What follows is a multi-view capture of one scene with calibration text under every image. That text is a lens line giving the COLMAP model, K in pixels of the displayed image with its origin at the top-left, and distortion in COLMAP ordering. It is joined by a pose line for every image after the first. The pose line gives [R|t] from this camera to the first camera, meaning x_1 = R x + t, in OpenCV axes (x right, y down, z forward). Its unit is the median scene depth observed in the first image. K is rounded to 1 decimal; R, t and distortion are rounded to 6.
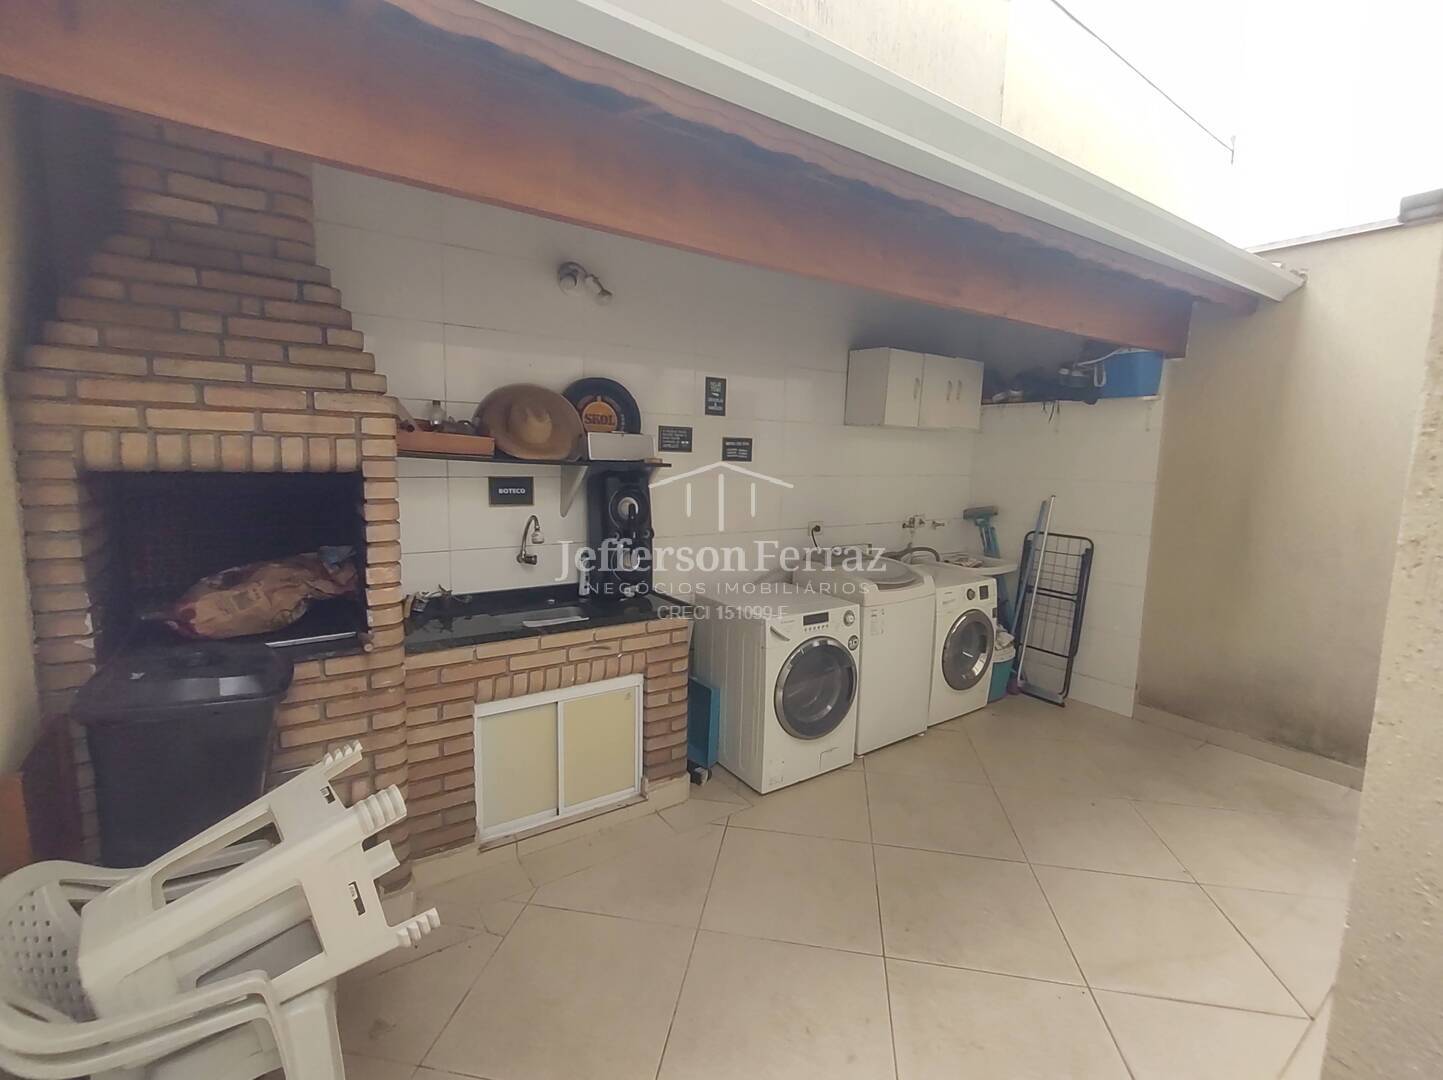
lens RADIAL K [[648.9, 0, 720.7], [0, 648.9, 535.5], [0, 0, 1]] dist [0.002315, 0.000409]
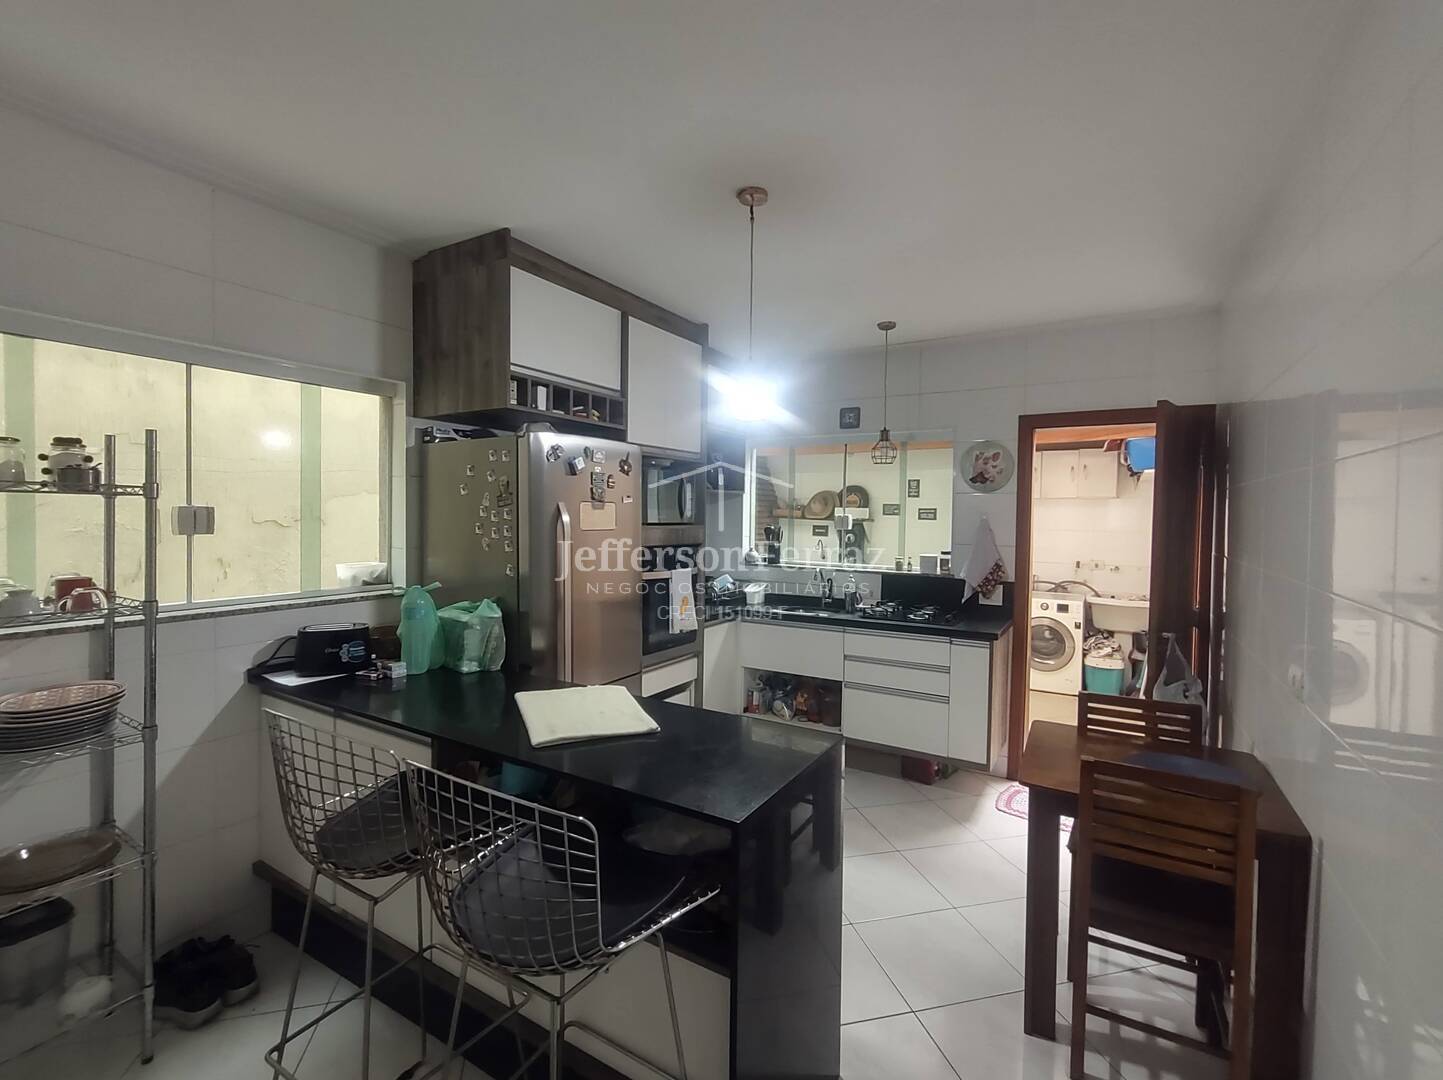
lens RADIAL K [[648.9, 0, 727.7], [0, 648.9, 536.8], [0, 0, 1]] dist [0.002315, 0.000409]
pose [[0.395761, 0.015532, -0.918222, 1.643788], [-0.120170, 0.992136, -0.035012, 0.078937], [0.910457, 0.124199, 0.394515, -0.320656]]
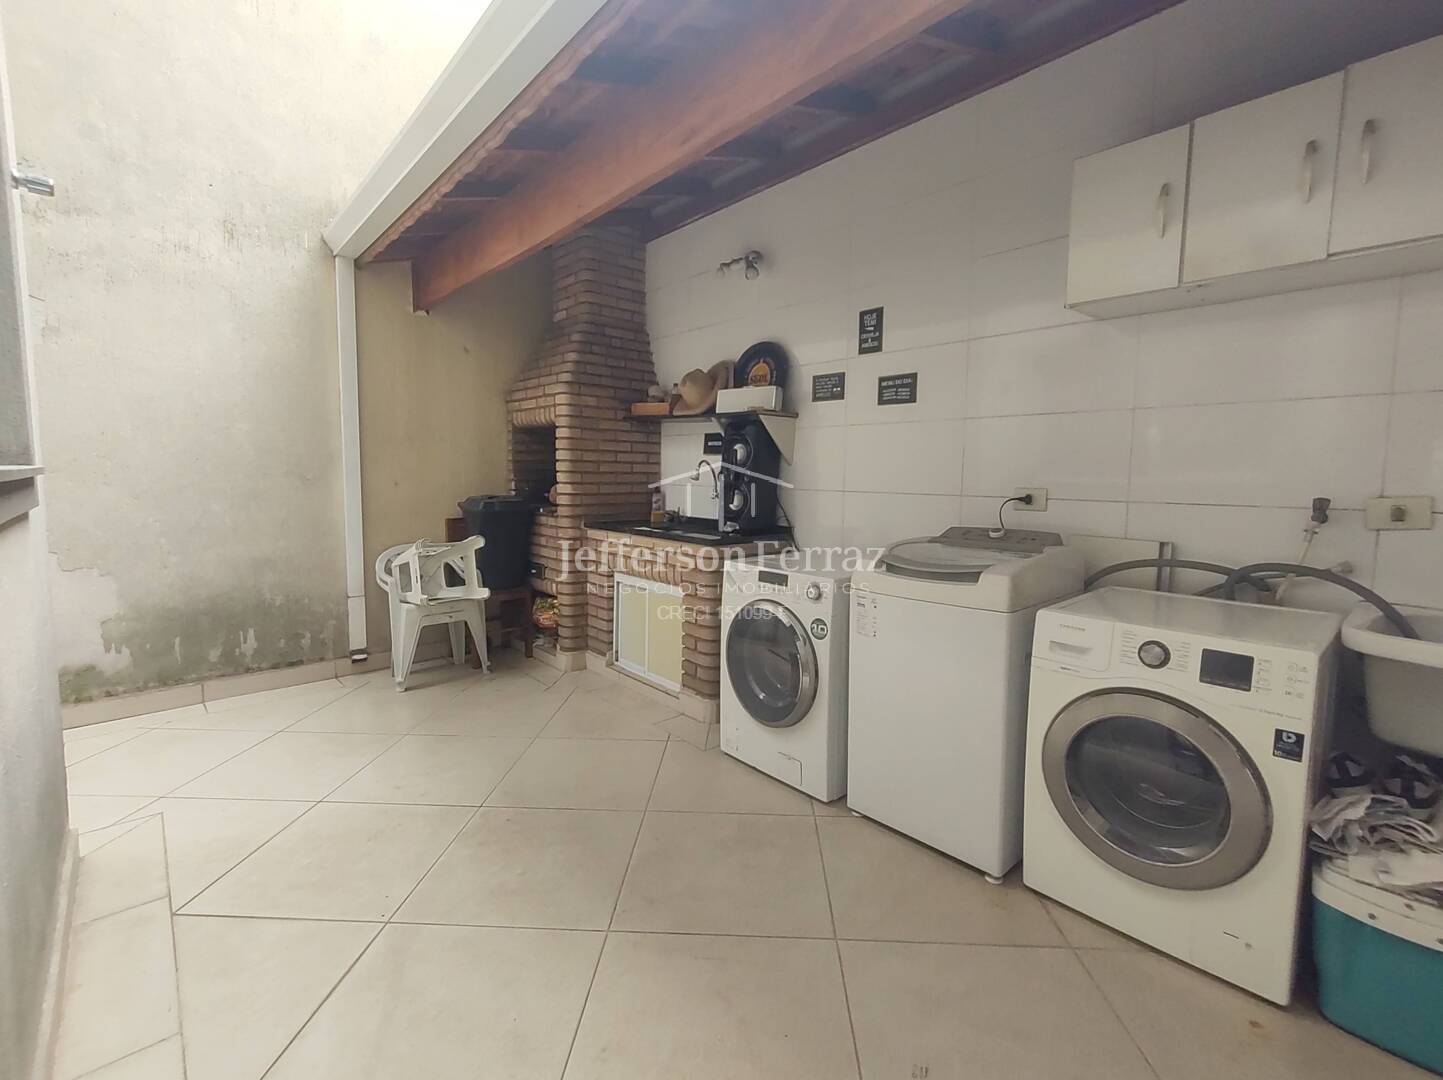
lens RADIAL K [[648.9, 0, 725.3], [0, 648.9, 534.1], [0, 0, 1]] dist [0.002315, 0.000409]
pose [[0.117561, 0.072935, -0.990384, 0.848504], [-0.136477, 0.989023, 0.056635, 0.030666], [0.983643, 0.128506, 0.126224, 0.738063]]
